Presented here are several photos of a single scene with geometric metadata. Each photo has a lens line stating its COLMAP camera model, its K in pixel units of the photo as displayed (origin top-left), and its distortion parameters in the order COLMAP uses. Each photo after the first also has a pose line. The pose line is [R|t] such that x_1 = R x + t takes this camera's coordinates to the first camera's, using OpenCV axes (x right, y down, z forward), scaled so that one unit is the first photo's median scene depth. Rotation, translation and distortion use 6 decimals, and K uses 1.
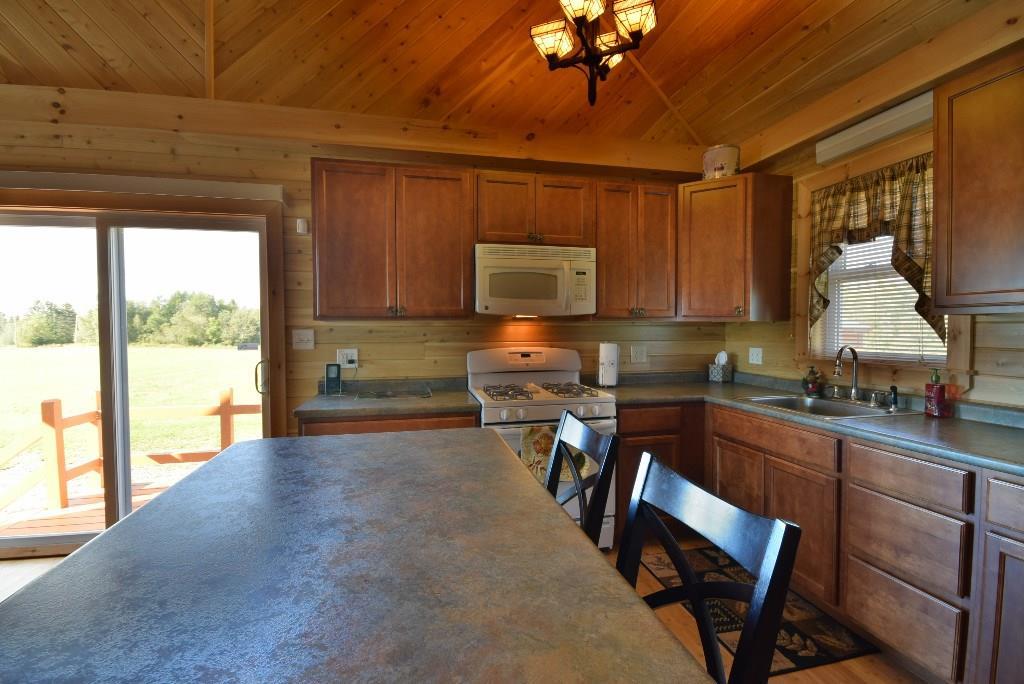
lens RADIAL K [[448.8, 0, 511.6], [0, 448.8, 342.8], [0, 0, 1]] dist [0.002582, -0.008646]
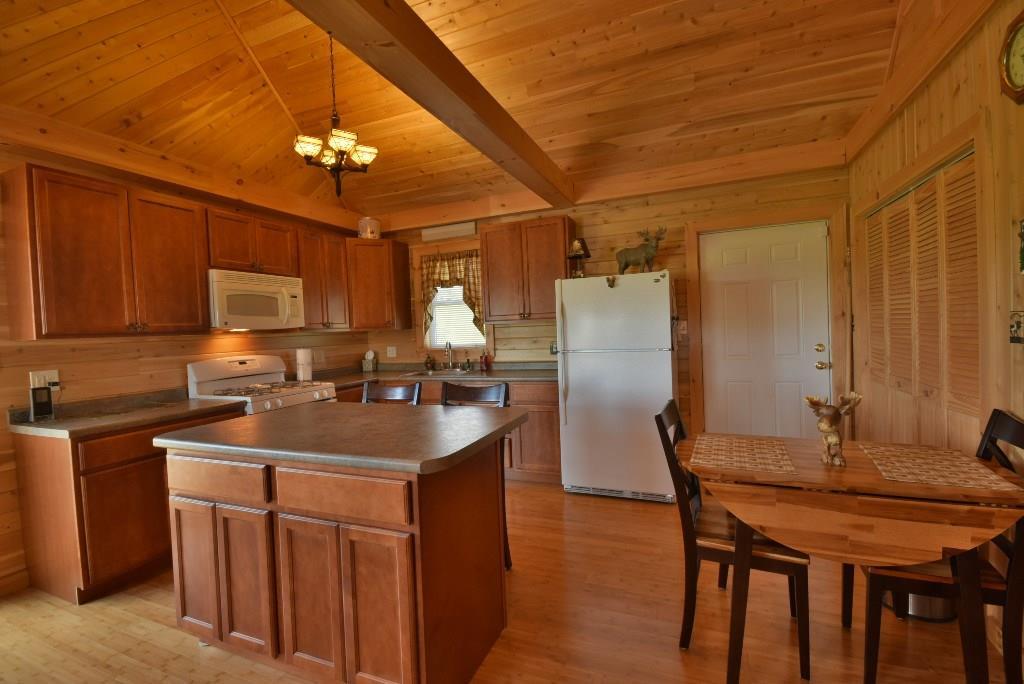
lens RADIAL K [[448.8, 0, 512.4], [0, 448.8, 342.6], [0, 0, 1]] dist [0.002582, -0.008646]
pose [[0.570353, -0.046190, 0.820100, -0.598973], [0.065451, 0.997799, 0.010680, 0.009836], [-0.818788, 0.047585, 0.572121, -0.299071]]
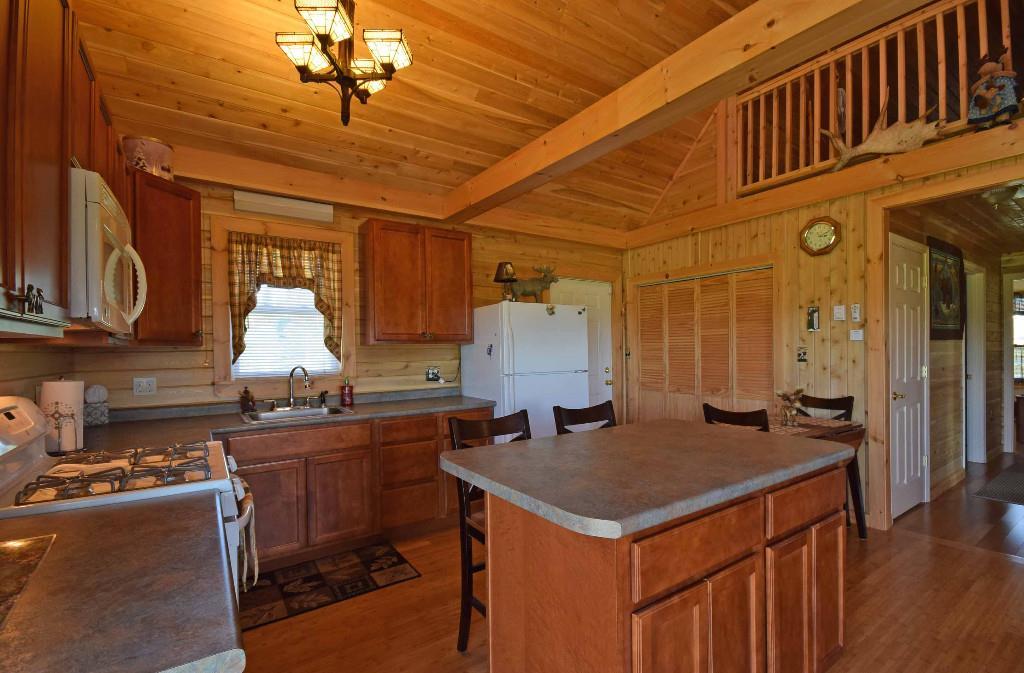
lens RADIAL K [[464.5, 0, 528.2], [0, 464.5, 353.7], [0, 0, 1]] dist [0.000408, -0.001445]
pose [[-0.388514, -0.001524, 0.921442, -0.683223], [0.042607, 0.998899, 0.019617, -0.023815], [-0.920457, 0.046882, -0.388021, 0.781231]]
